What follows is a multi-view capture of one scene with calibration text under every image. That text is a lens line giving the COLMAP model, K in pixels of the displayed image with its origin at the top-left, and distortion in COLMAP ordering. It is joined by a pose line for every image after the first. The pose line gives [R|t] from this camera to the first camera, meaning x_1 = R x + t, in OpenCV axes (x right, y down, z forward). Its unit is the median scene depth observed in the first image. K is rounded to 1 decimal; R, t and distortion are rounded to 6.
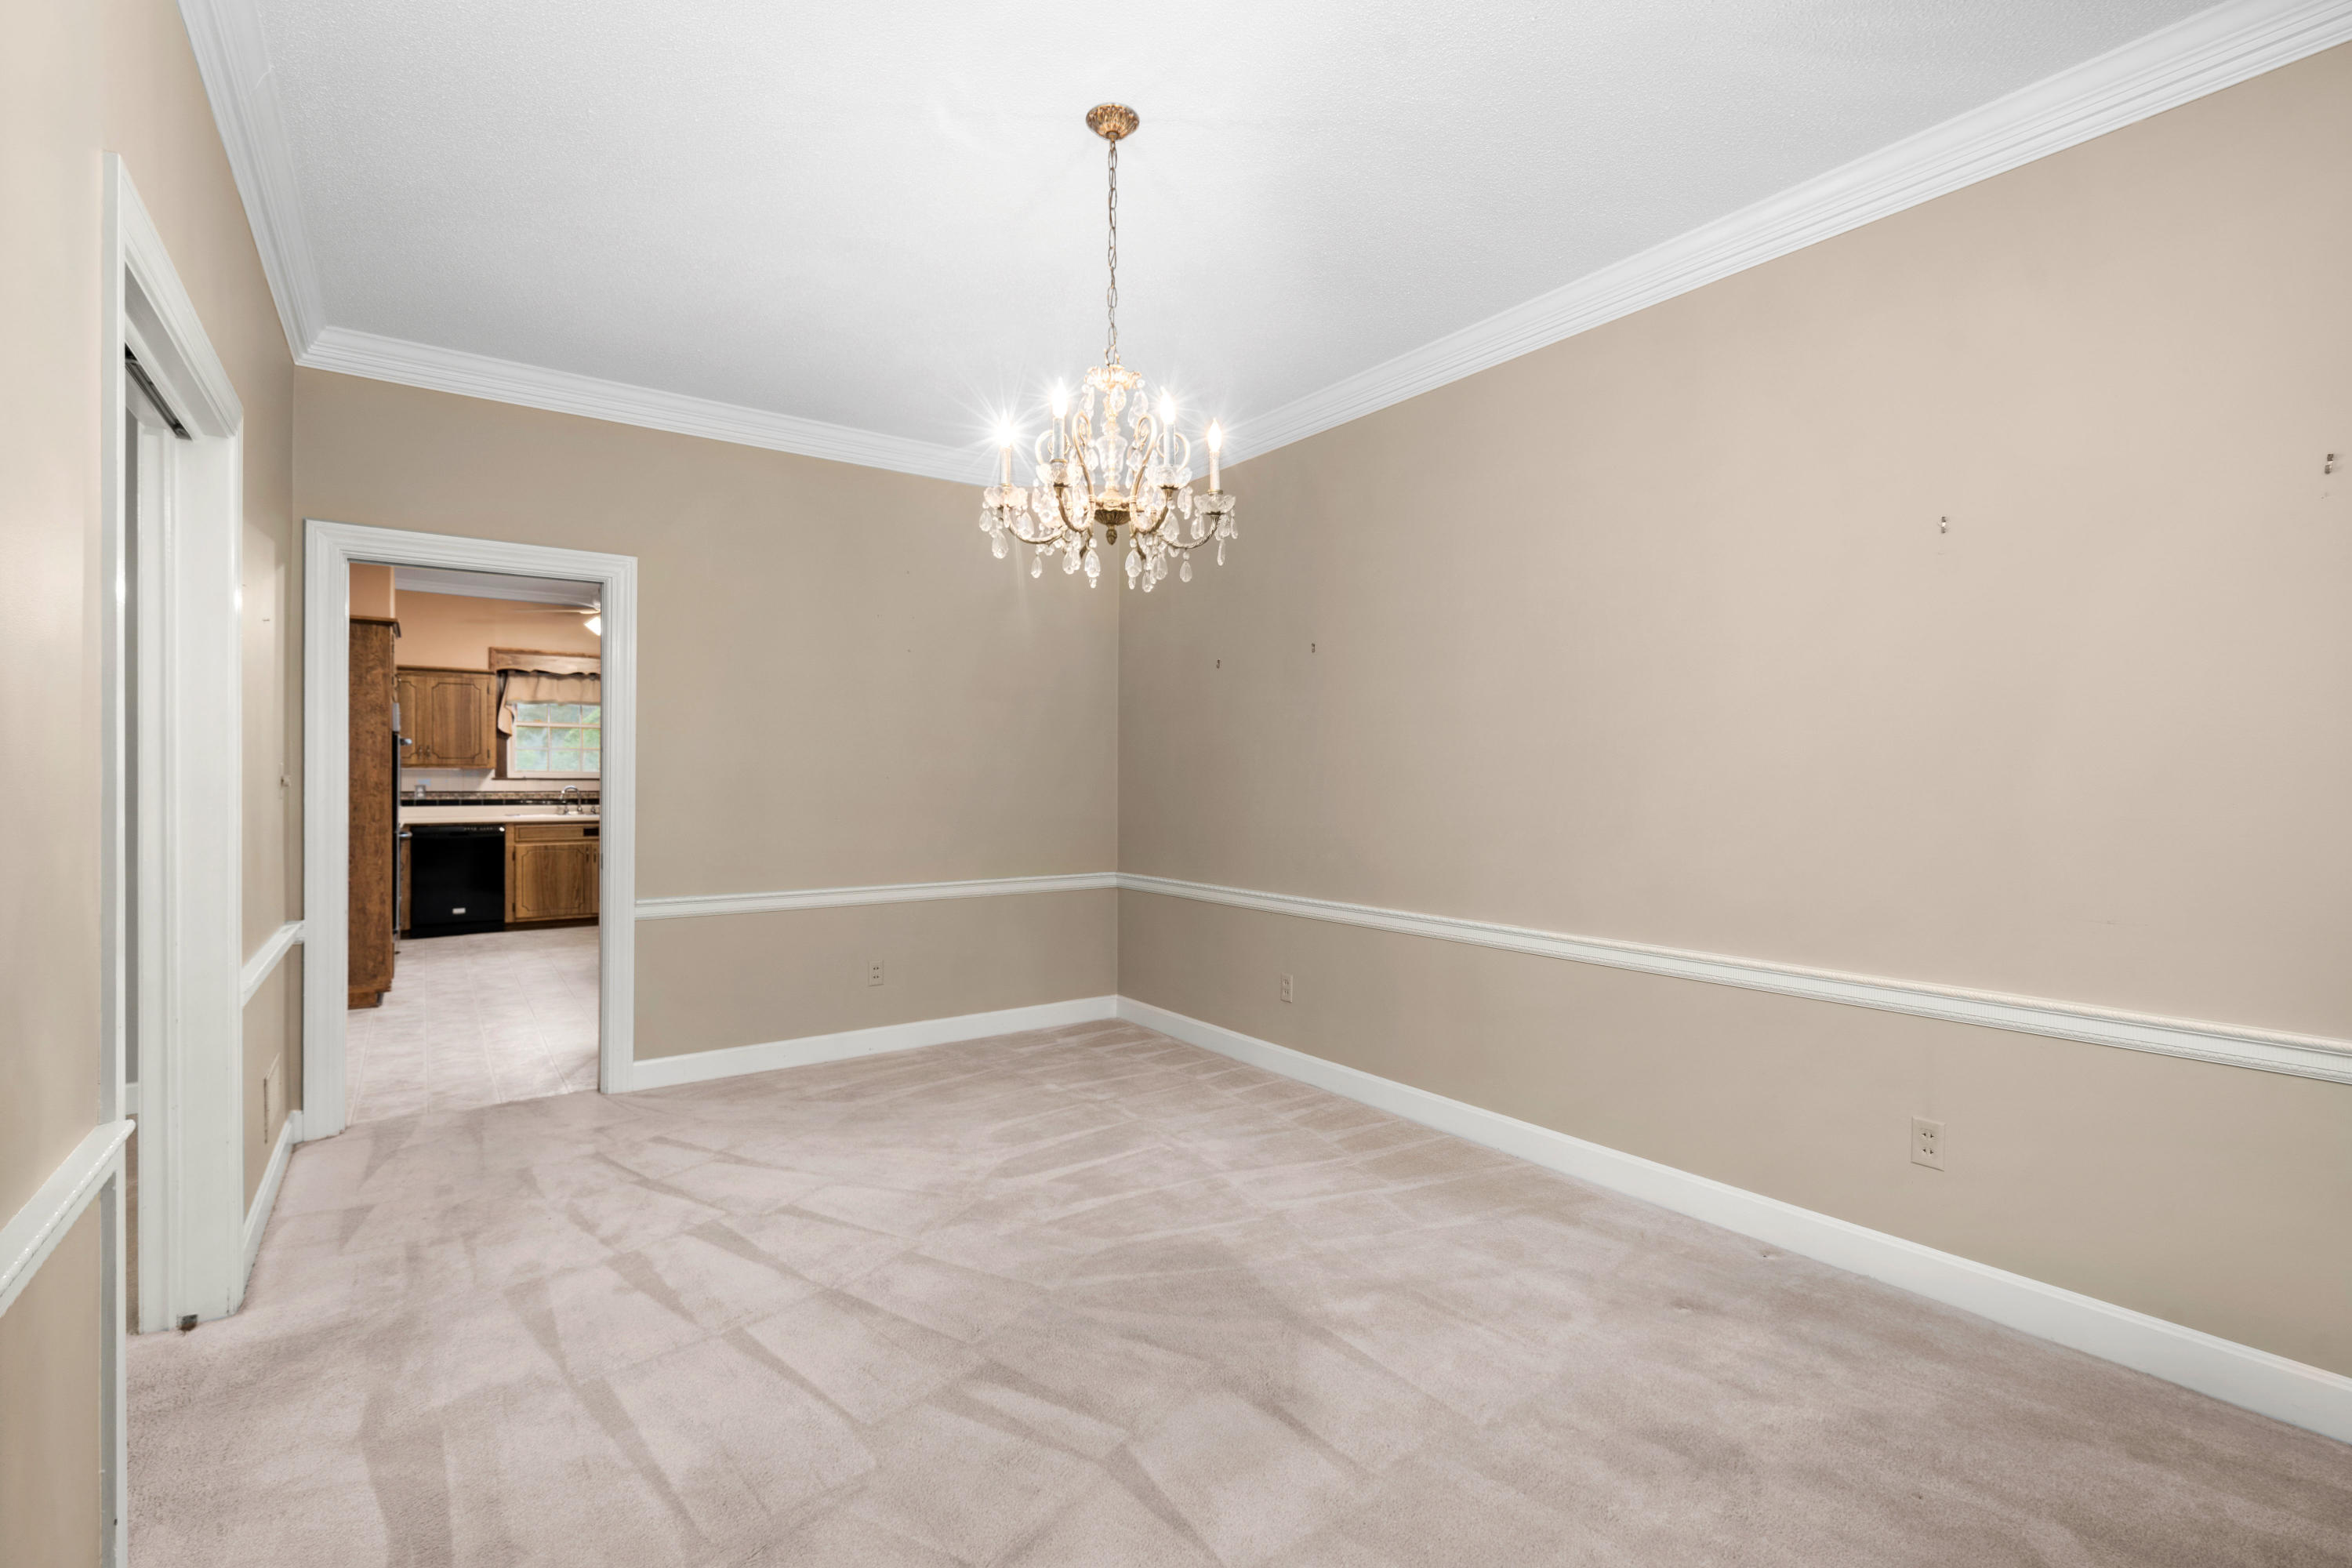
lens RADIAL K [[1095.3, 0, 1283.0], [0, 1095.3, 764.6], [0, 0, 1]] dist [0.003902, 0.000824]
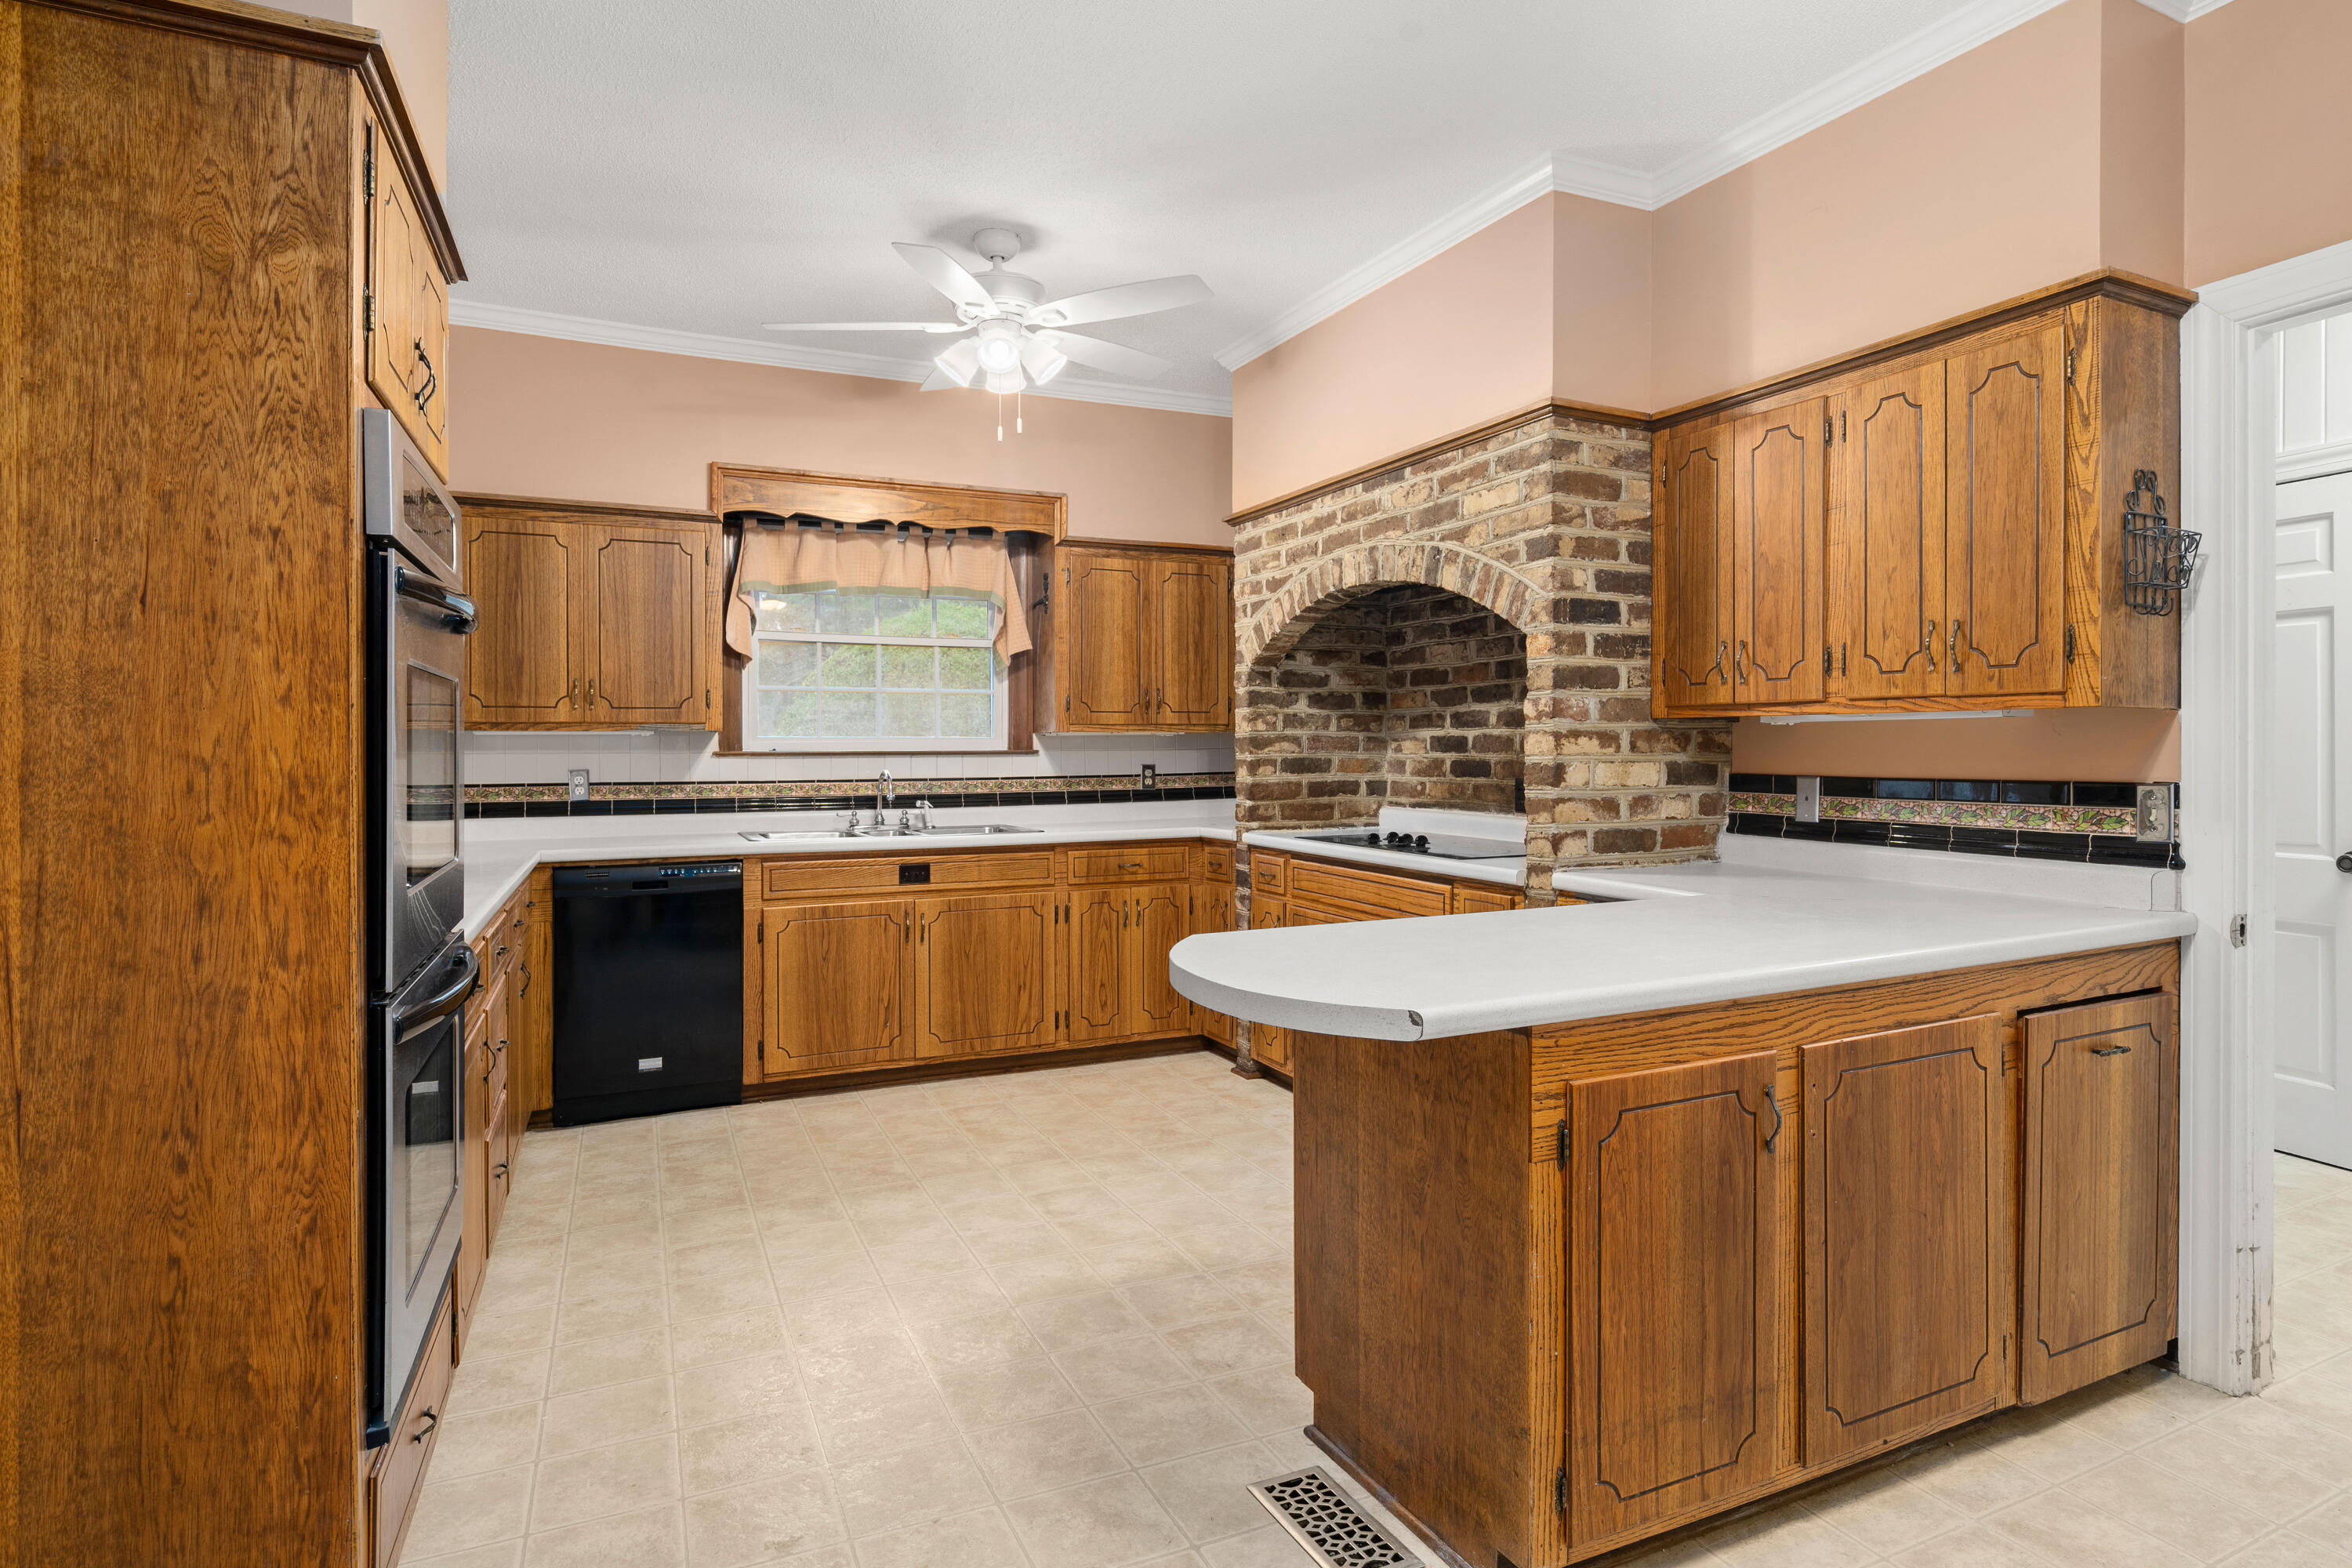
lens RADIAL K [[1239.0, 0, 1178.9], [0, 1239.0, 732.1], [0, 0, 1]] dist [-0.001418, -0.000223]
pose [[0.969841, -0.005294, -0.243683, -0.406478], [0.004380, 0.999981, -0.004293, 0.006653], [0.243701, 0.003097, 0.969846, 0.545995]]
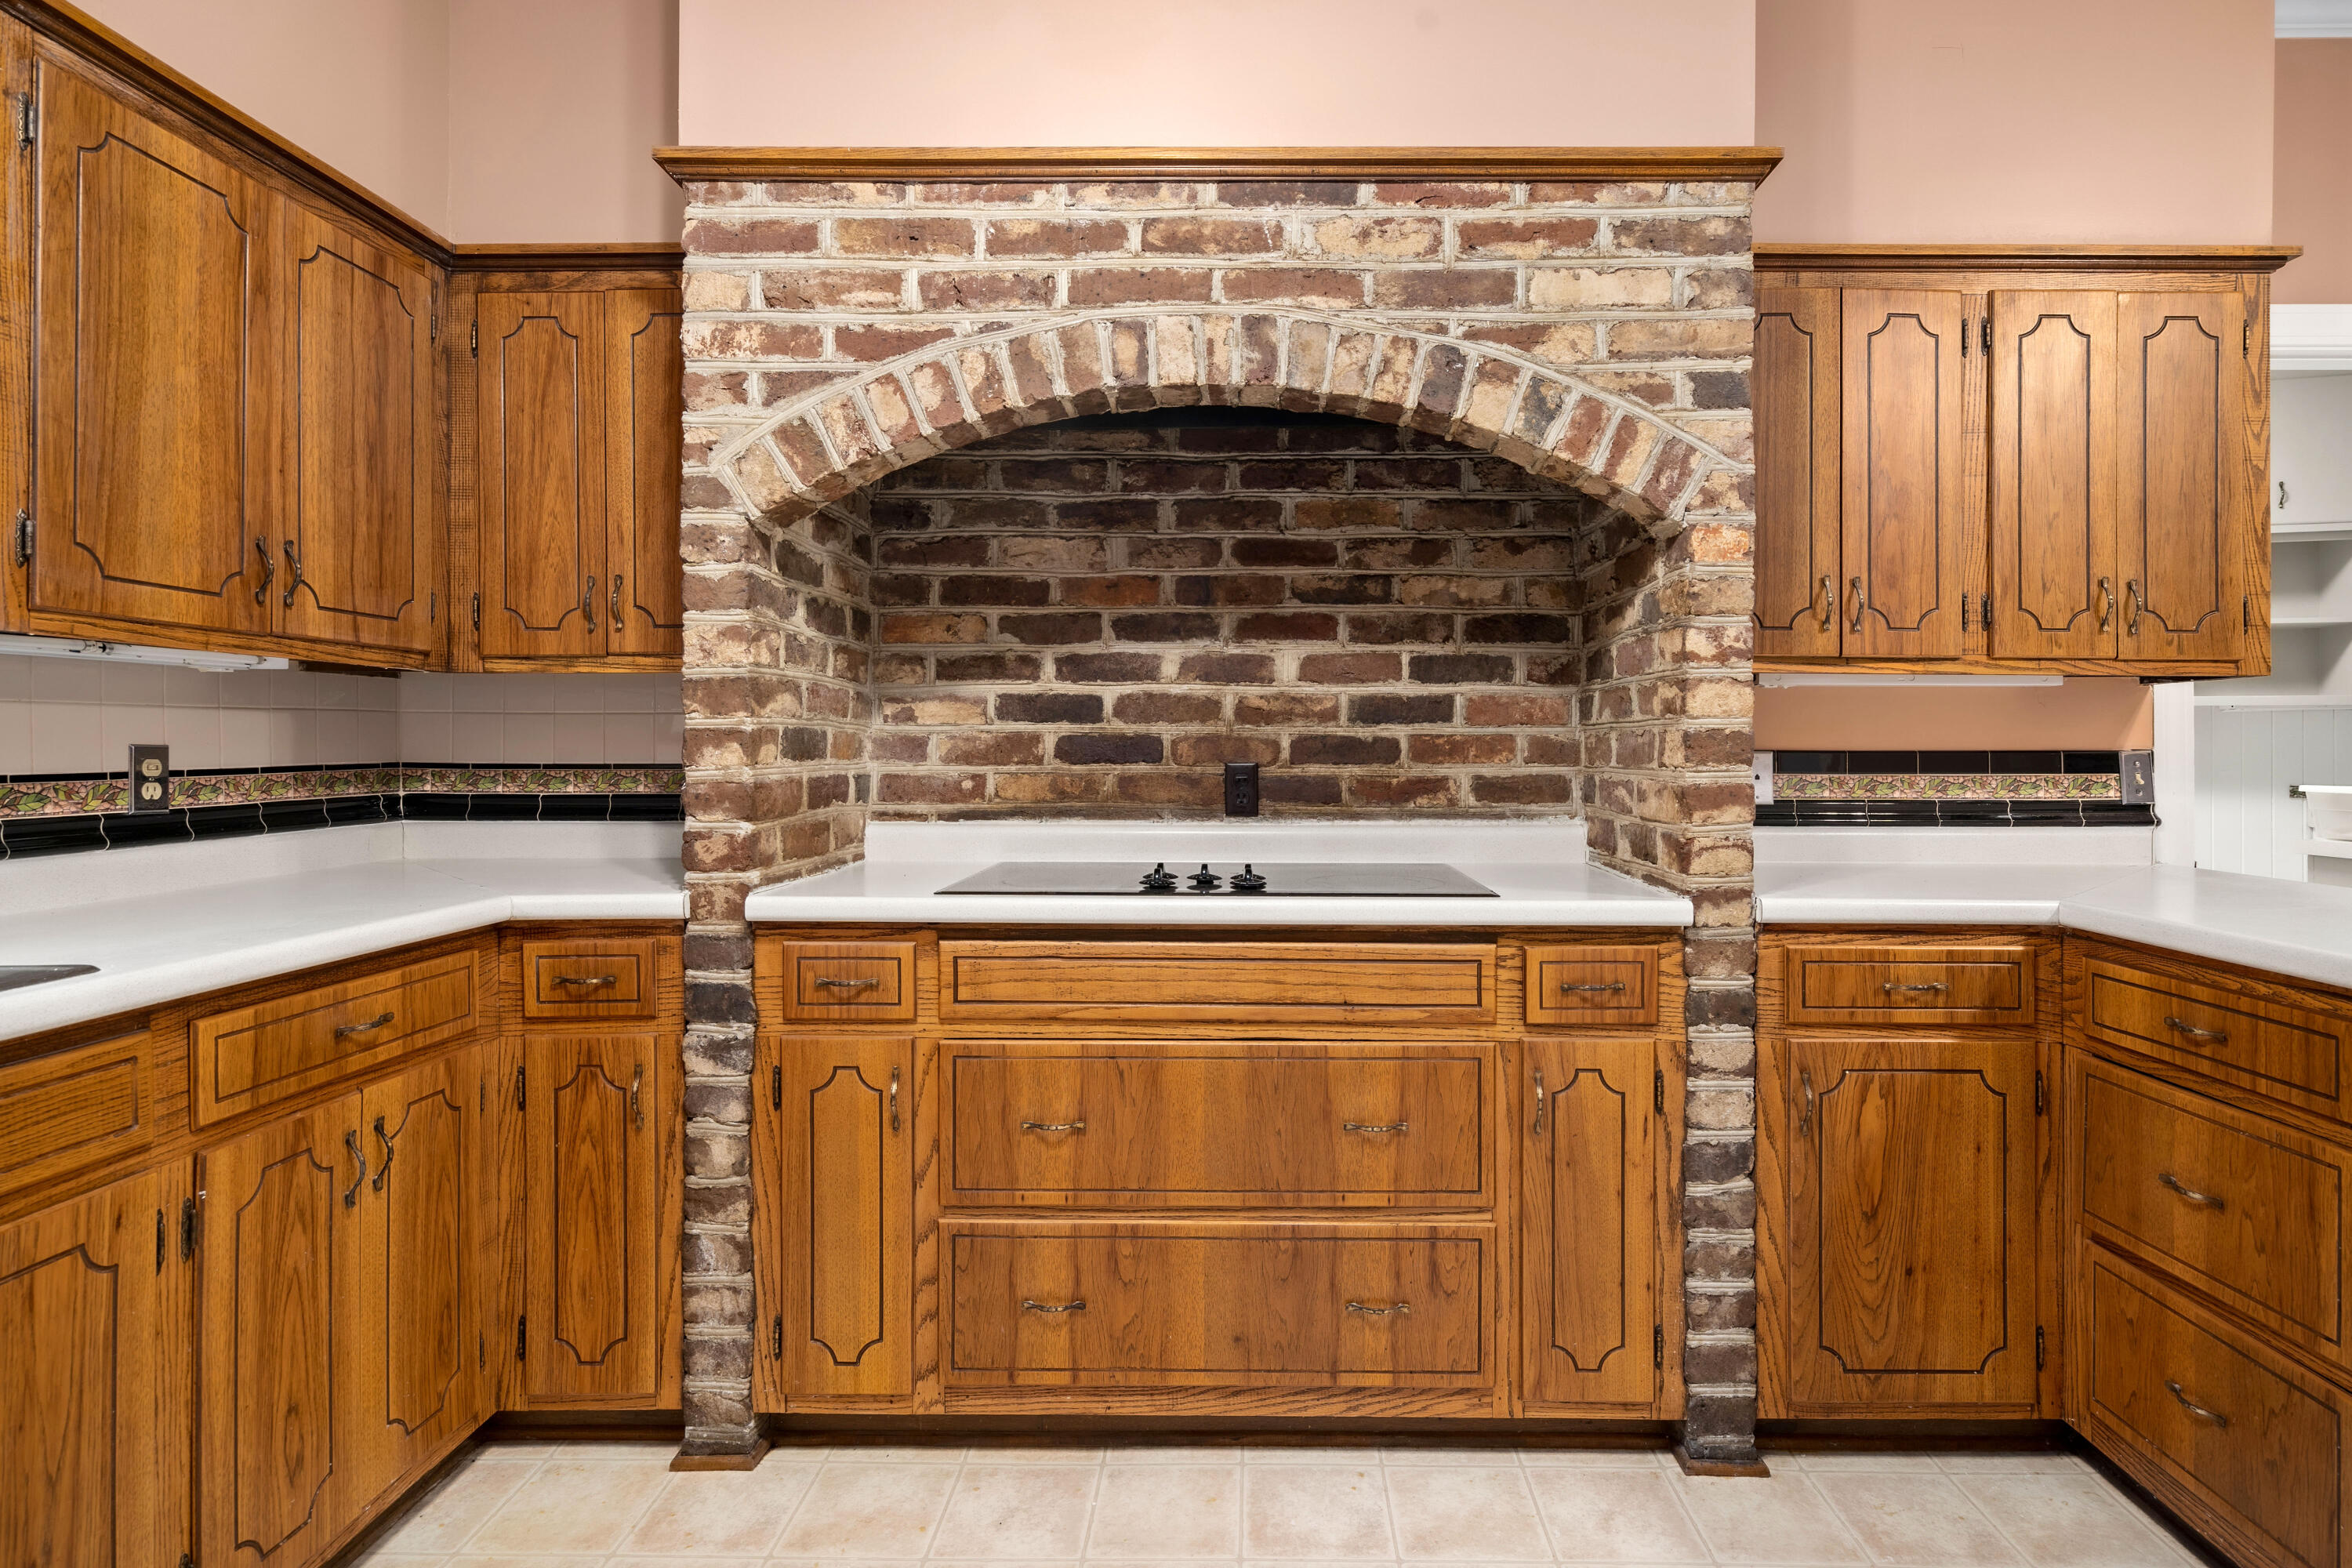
lens RADIAL K [[1159.5, 0, 1242.3], [0, 1159.5, 756.7], [0, 0, 1]] dist [-0.019350, 0.000025]
pose [[0.625599, -0.003174, 0.780139, -0.611672], [-0.009619, 0.999884, 0.011781, 0.017810], [-0.780086, -0.014875, 0.625496, 0.851915]]
